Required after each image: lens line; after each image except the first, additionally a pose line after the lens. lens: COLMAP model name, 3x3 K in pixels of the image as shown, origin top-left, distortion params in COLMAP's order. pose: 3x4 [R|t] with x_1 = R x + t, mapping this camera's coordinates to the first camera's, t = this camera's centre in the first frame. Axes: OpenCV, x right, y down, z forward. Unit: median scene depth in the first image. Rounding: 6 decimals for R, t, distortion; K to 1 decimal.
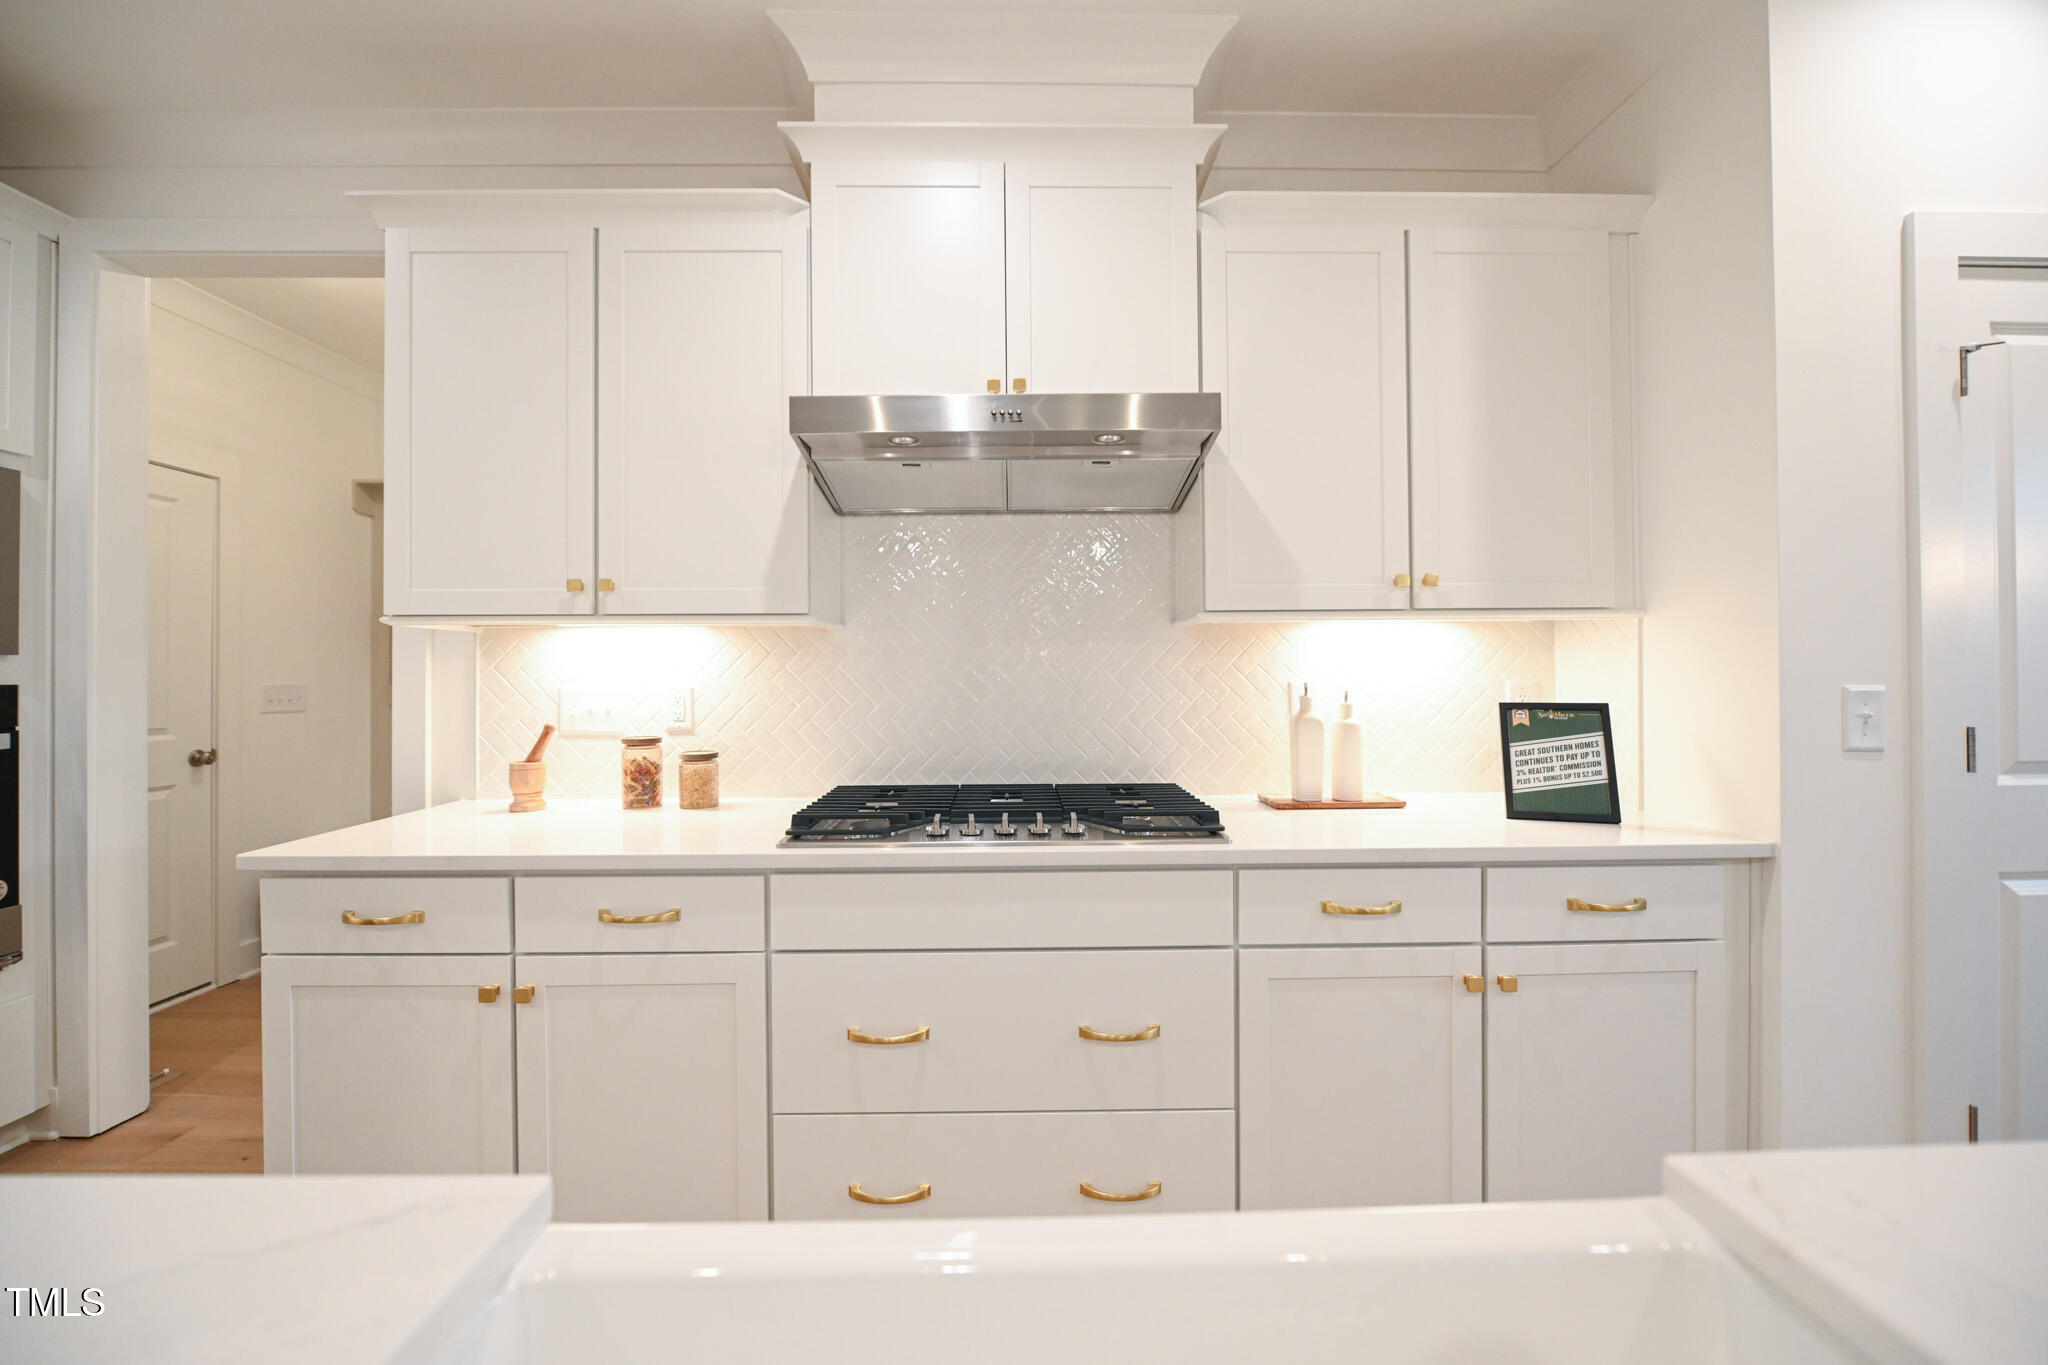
lens RADIAL K [[812.1, 0, 1029.7], [0, 812.1, 671.3], [0, 0, 1]] dist [-0.008346, -0.001079]
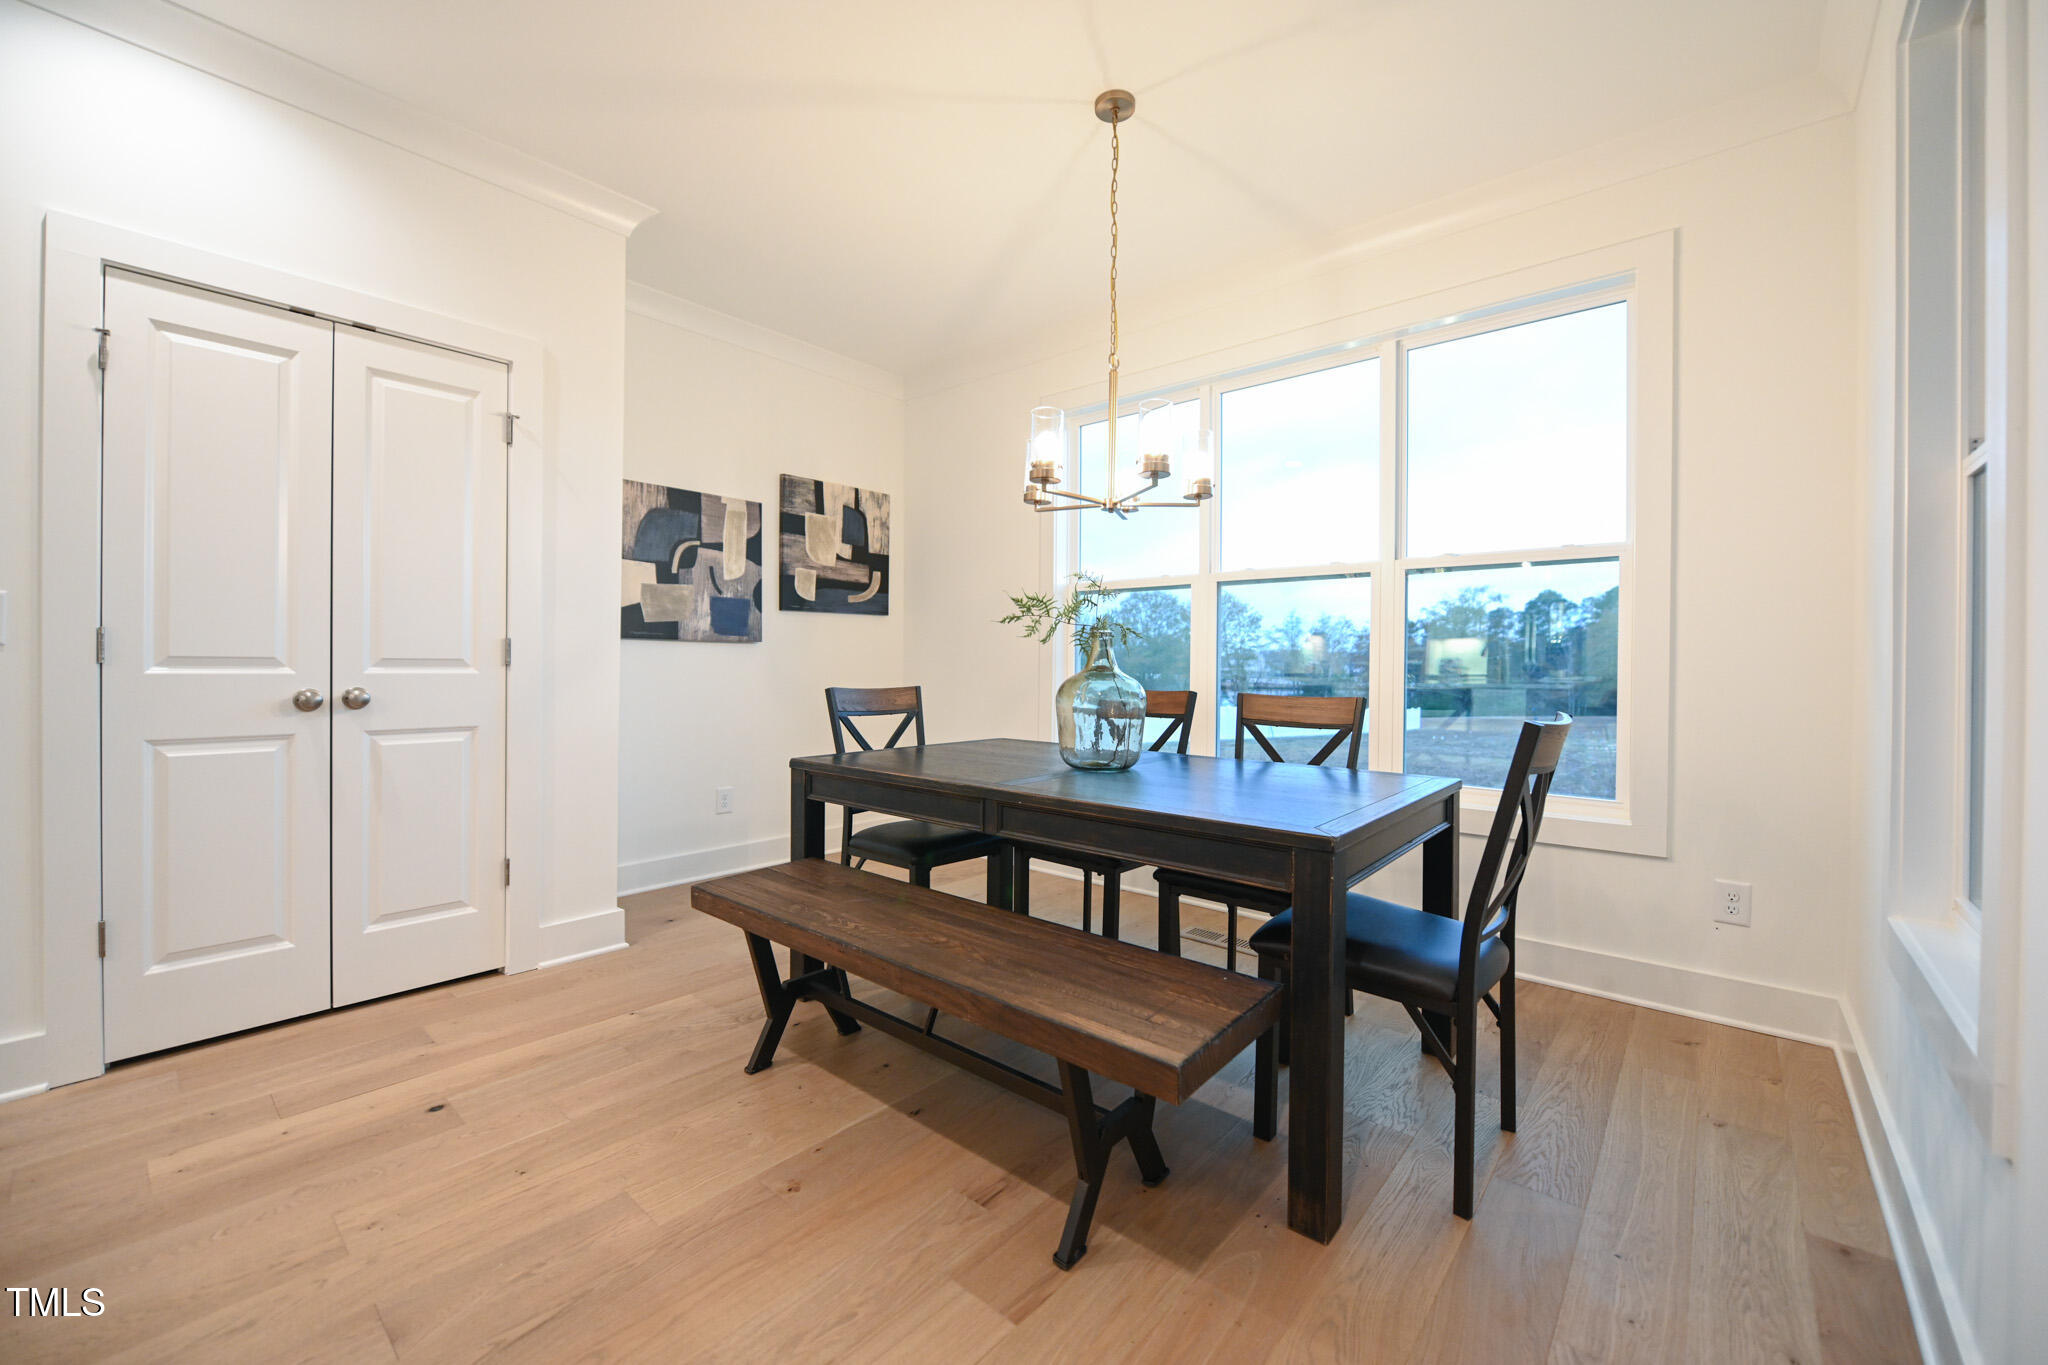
lens RADIAL K [[812.1, 0, 1031.6], [0, 812.1, 665.8], [0, 0, 1]] dist [-0.008346, -0.001079]
pose [[0.664721, 0.009542, 0.747030, 0.906903], [-0.016913, 0.999854, 0.002278, 0.077198], [-0.746900, -0.014149, 0.664786, -0.724834]]
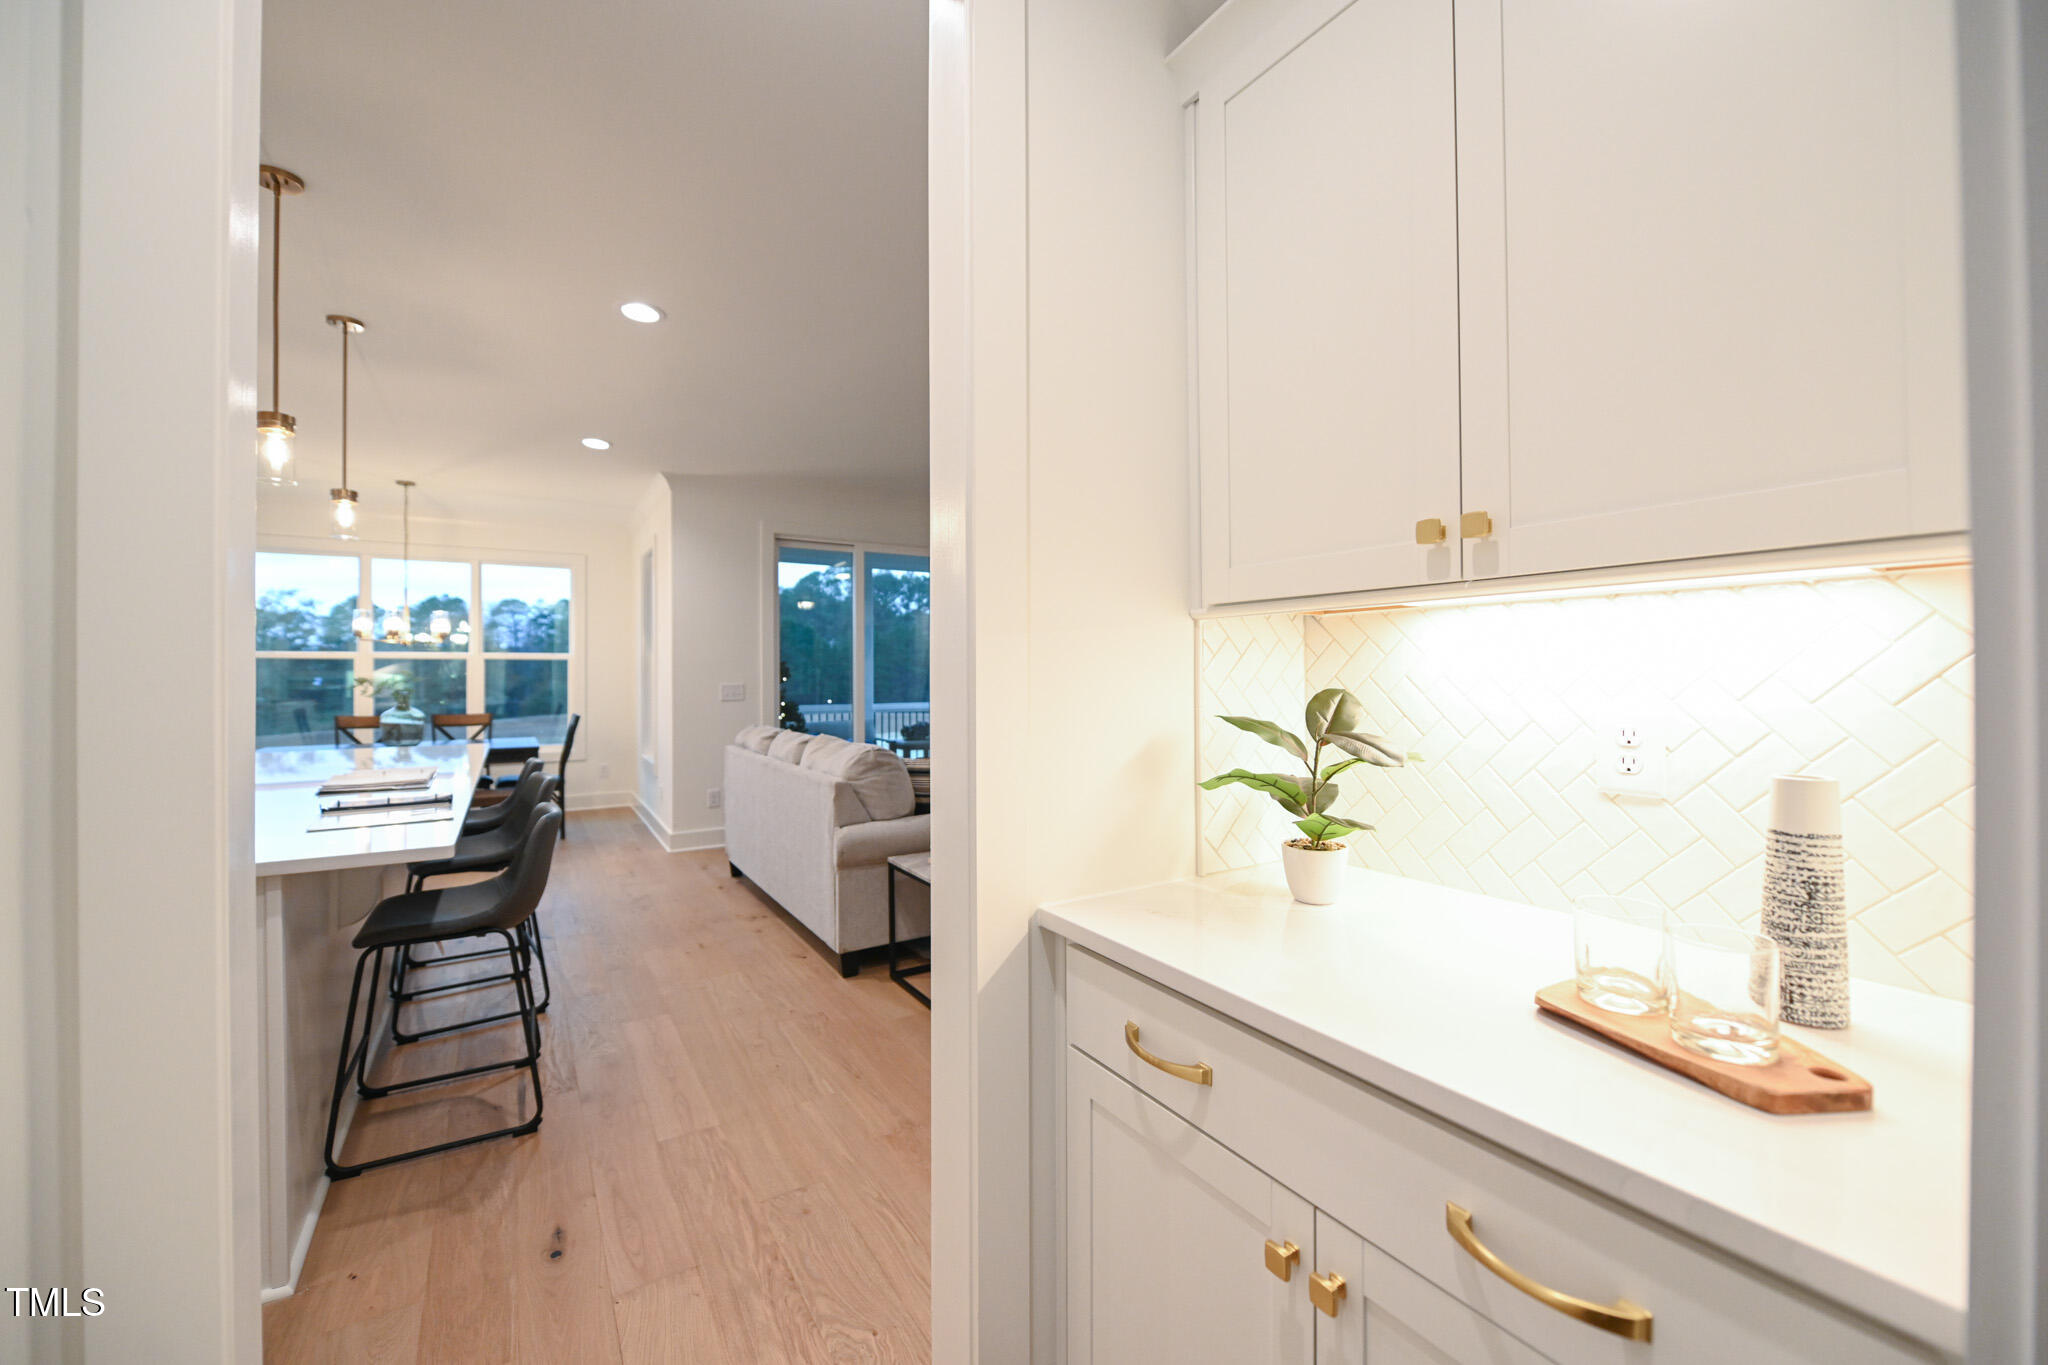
lens RADIAL K [[812.1, 0, 1026.4], [0, 812.1, 668.5], [0, 0, 1]] dist [-0.008346, -0.001079]
pose [[-0.513490, 0.013772, 0.857985, -1.787358], [0.000586, 0.999877, -0.015699, -0.009258], [-0.858095, -0.007558, -0.513435, -0.459807]]
